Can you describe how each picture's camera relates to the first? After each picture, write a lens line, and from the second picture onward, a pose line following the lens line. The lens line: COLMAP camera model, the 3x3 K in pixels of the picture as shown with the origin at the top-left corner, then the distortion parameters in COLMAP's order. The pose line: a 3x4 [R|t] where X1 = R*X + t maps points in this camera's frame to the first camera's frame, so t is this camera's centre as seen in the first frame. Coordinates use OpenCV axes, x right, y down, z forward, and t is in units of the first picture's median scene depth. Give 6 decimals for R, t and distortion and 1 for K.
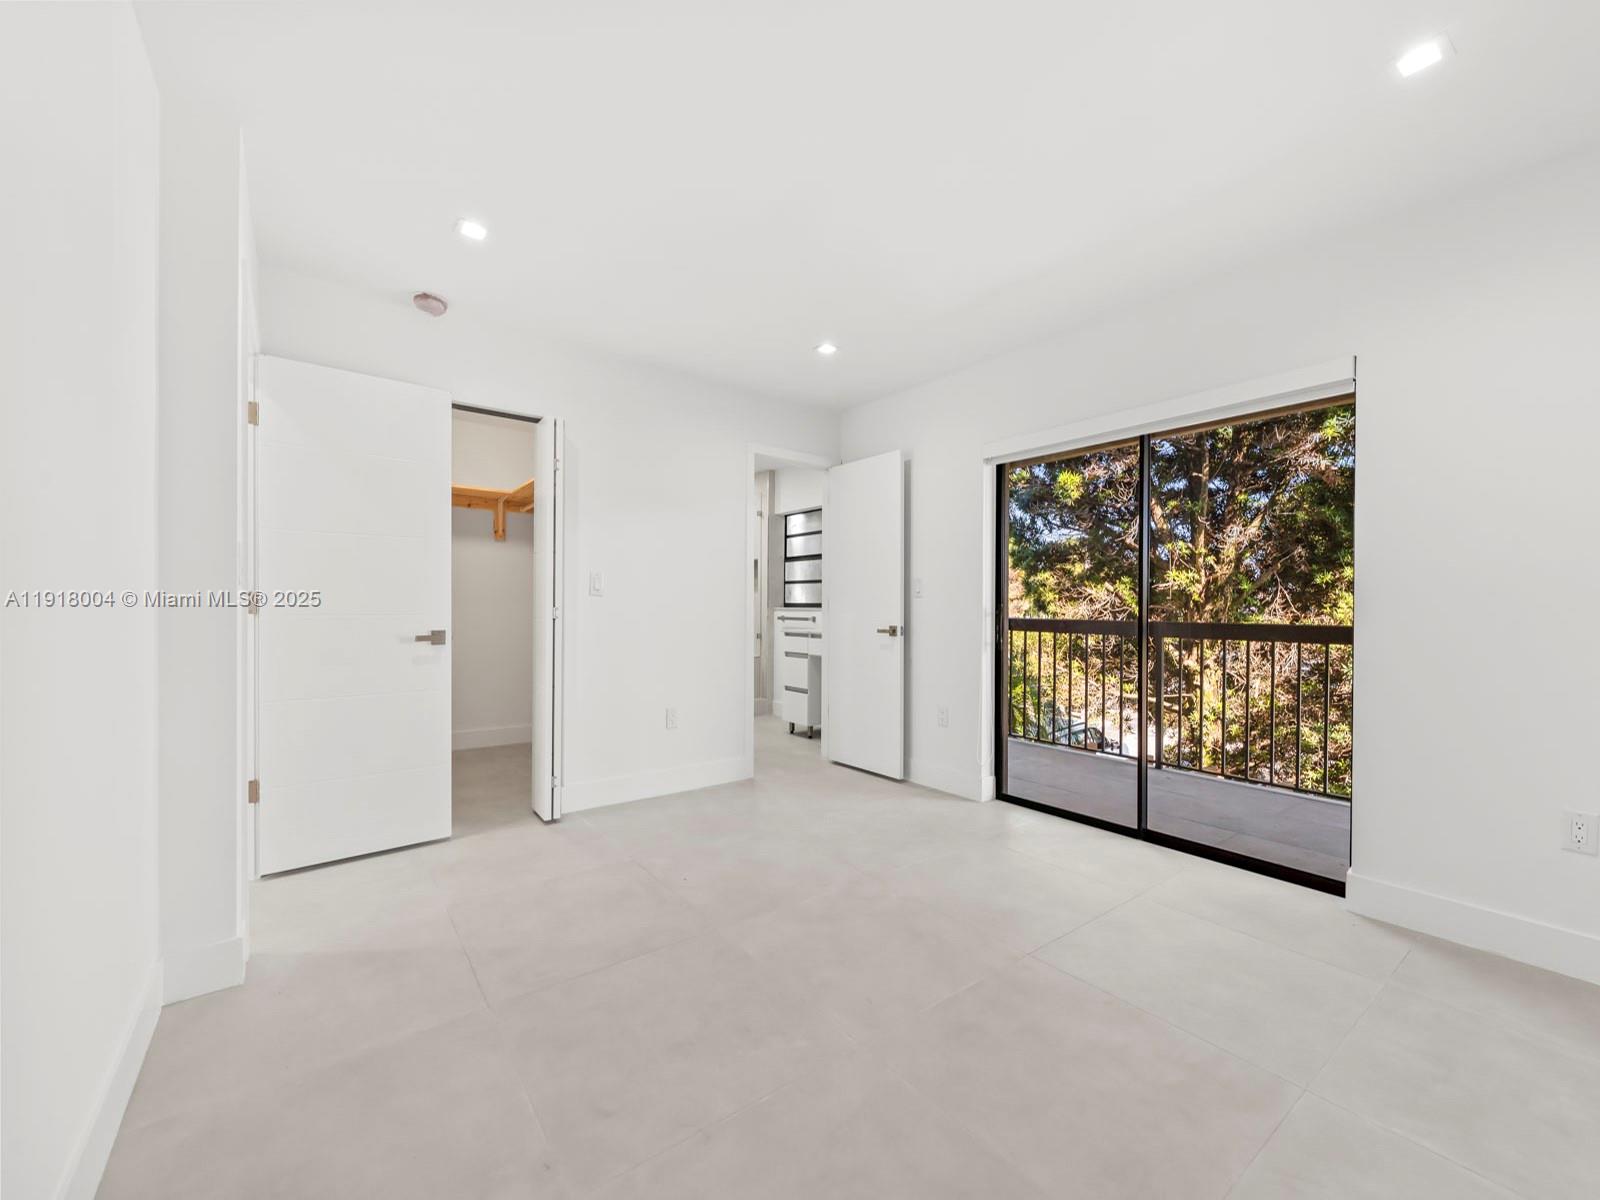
lens RADIAL K [[650.8, 0, 794.5], [0, 650.8, 600.8], [0, 0, 1]] dist [0.002364, -0.000797]
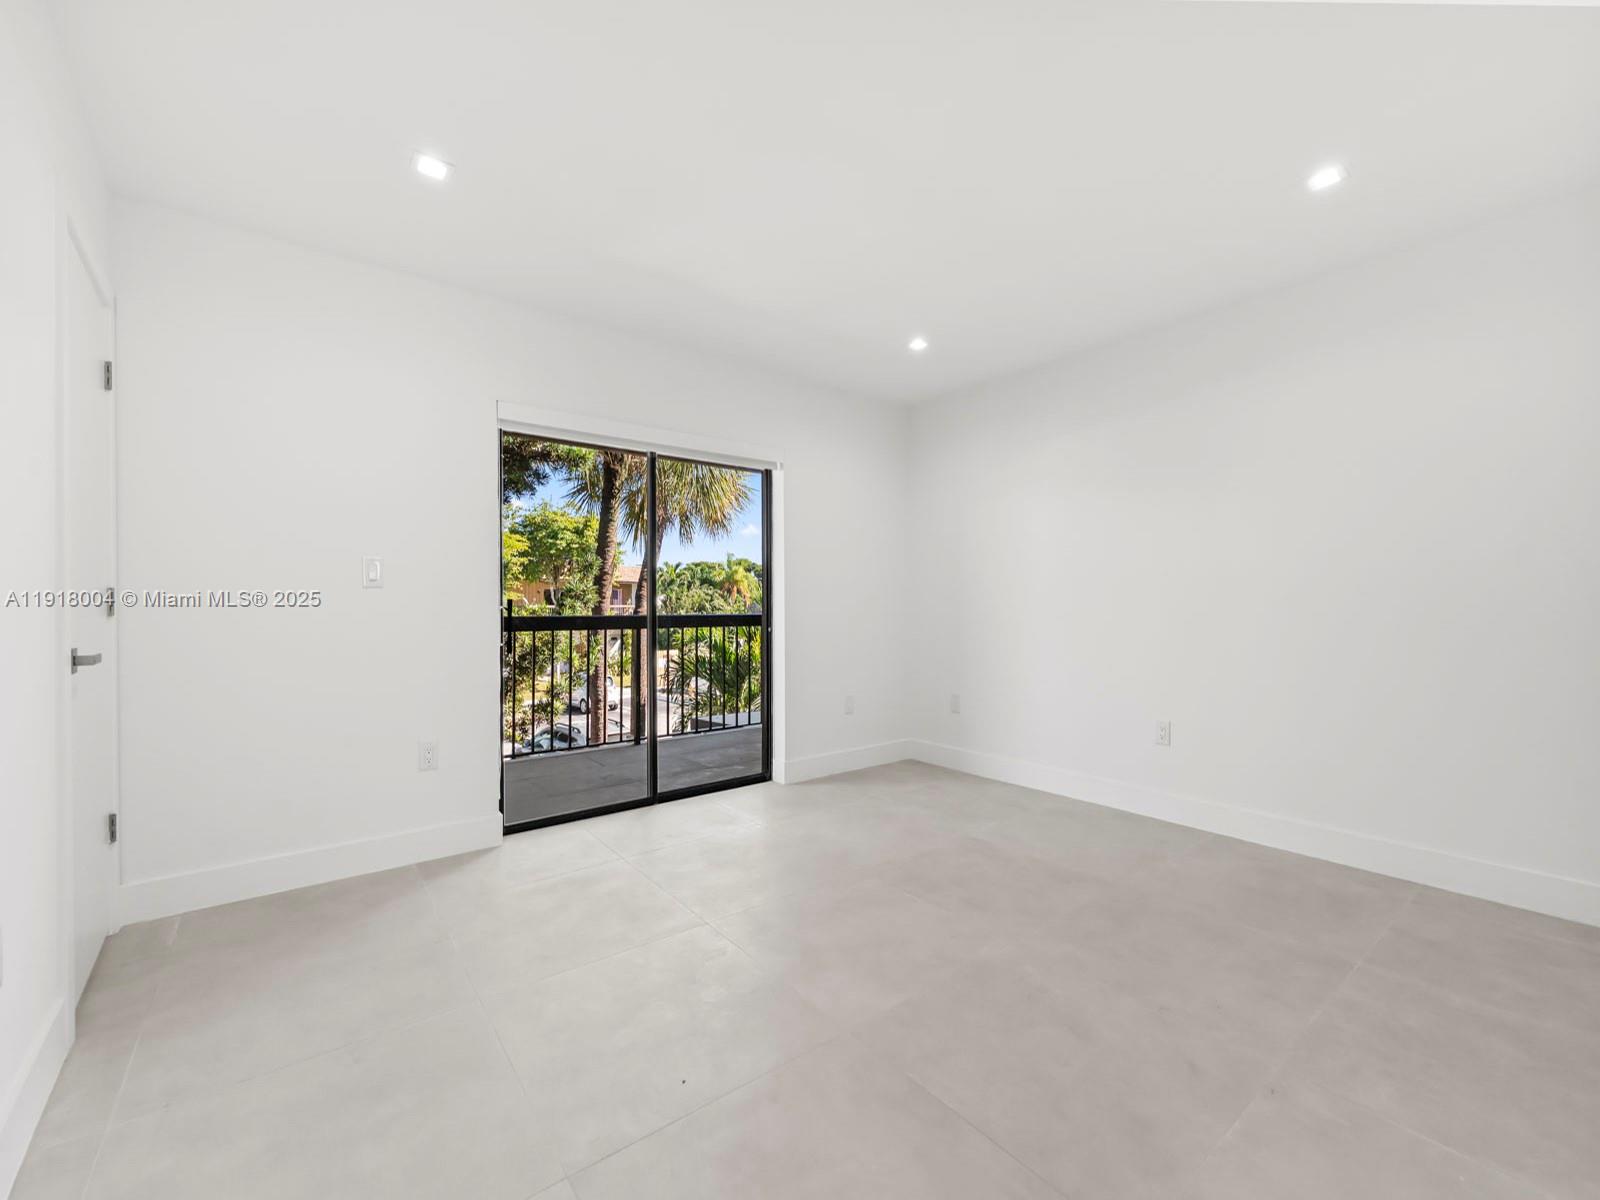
lens RADIAL K [[650.8, 0, 799.5], [0, 650.8, 603.7], [0, 0, 1]] dist [0.002364, -0.000797]
pose [[-0.021465, -0.004548, 0.999759, -0.619398], [-0.011050, 0.999930, 0.004312, 0.003214], [-0.999709, -0.010955, -0.021514, 0.766182]]
